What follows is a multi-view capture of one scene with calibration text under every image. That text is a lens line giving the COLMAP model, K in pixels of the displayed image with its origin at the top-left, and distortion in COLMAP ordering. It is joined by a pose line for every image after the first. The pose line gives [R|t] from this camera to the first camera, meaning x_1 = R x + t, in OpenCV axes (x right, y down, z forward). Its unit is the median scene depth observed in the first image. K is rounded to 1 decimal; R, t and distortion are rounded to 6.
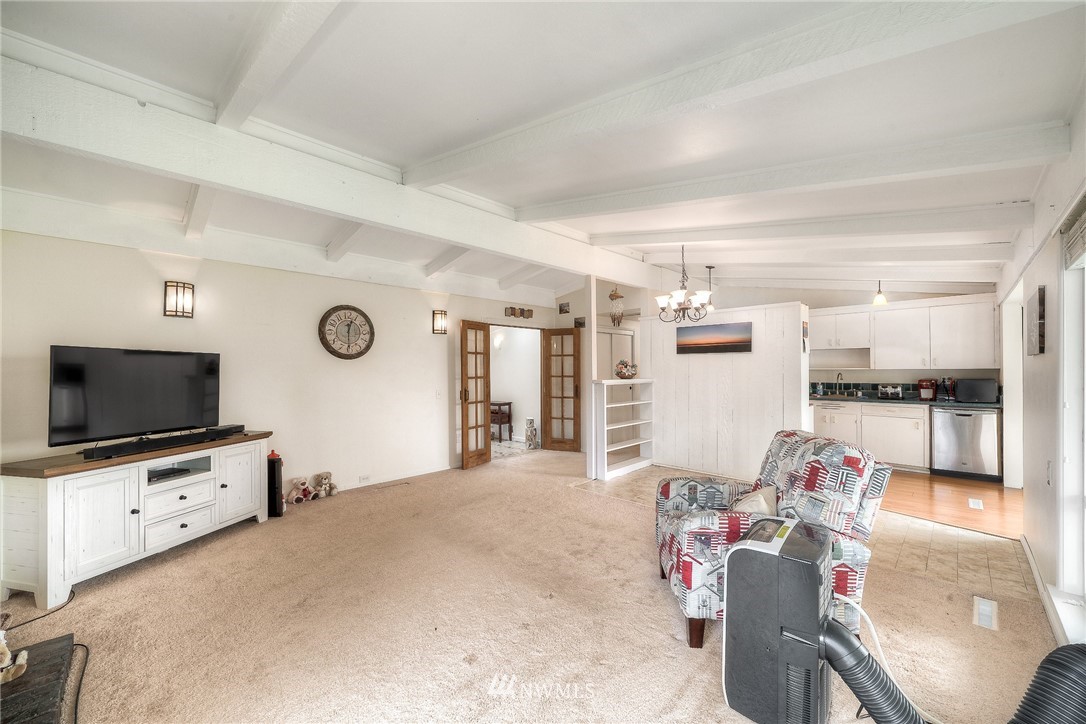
lens RADIAL K [[419.3, 0, 543.0], [0, 419.3, 362.0], [0, 0, 1]] dist [-0.002113, -0.000145]
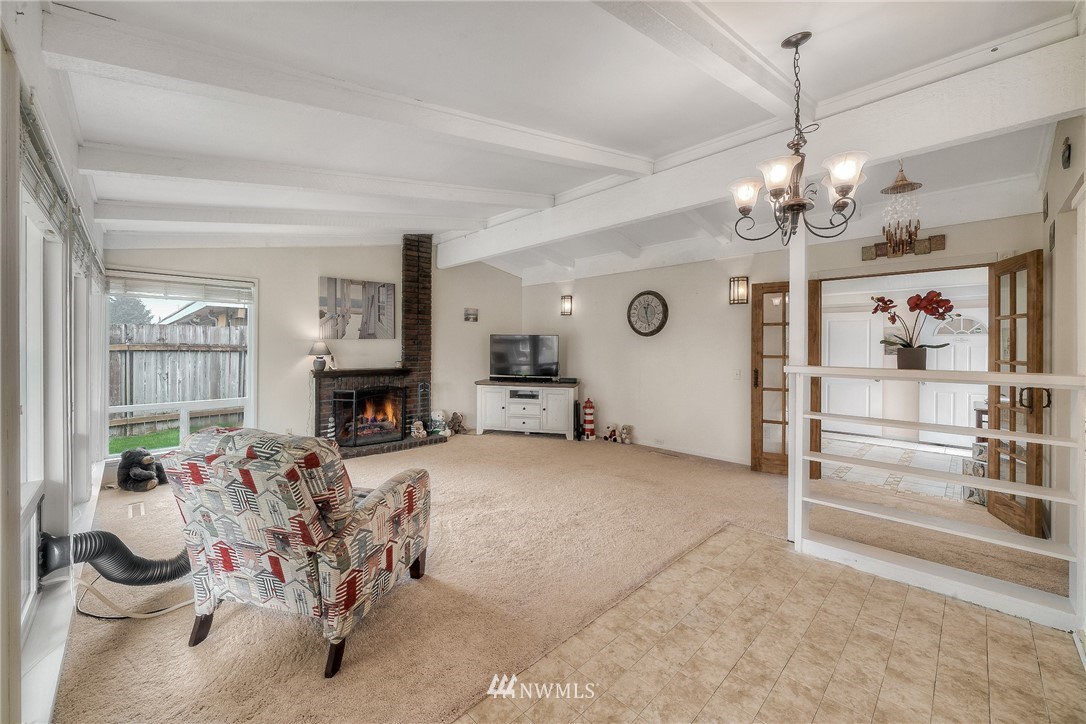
lens RADIAL K [[428.5, 0, 544.5], [0, 428.5, 348.7], [0, 0, 1]] dist [-0.001394, -0.000123]
pose [[-0.013829, 0.010280, -0.999852, 0.652337], [0.012157, 0.999875, 0.010112, 0.010849], [0.999830, -0.012015, -0.013952, 0.629302]]
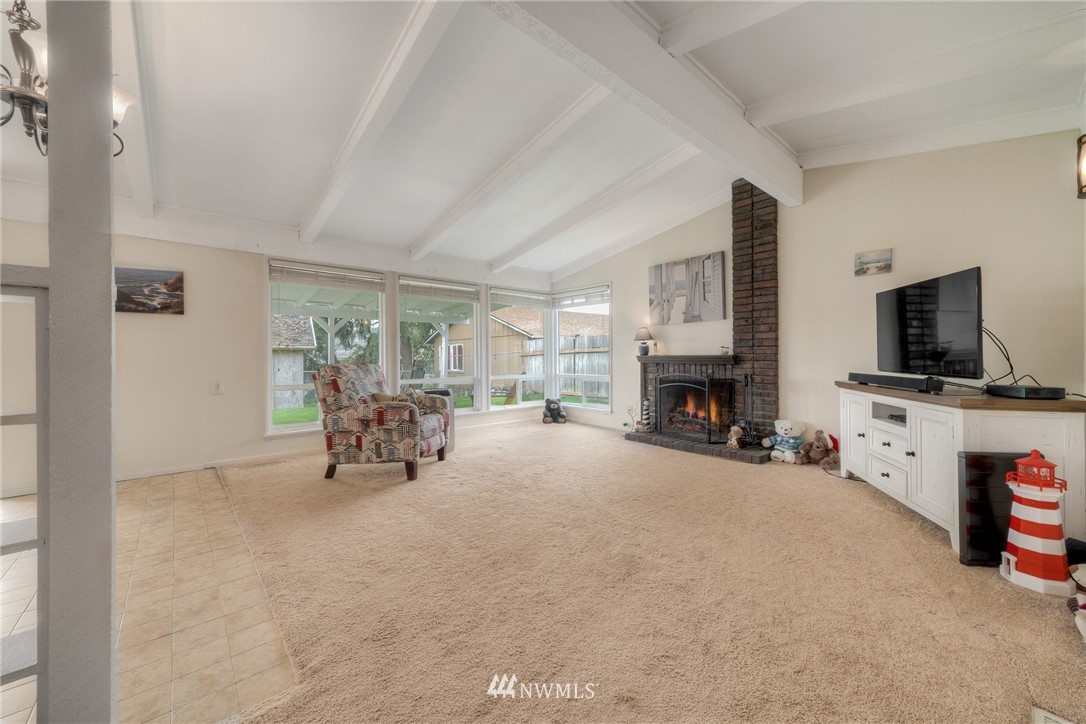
lens RADIAL K [[418.1, 0, 533.2], [0, 418.1, 356.5], [0, 0, 1]] dist [-0.002756, -0.000359]
pose [[-0.996110, 0.010662, 0.087473, -0.096677], [0.008892, 0.999748, -0.020600, 0.080410], [-0.087671, -0.019742, -0.995954, 1.102025]]
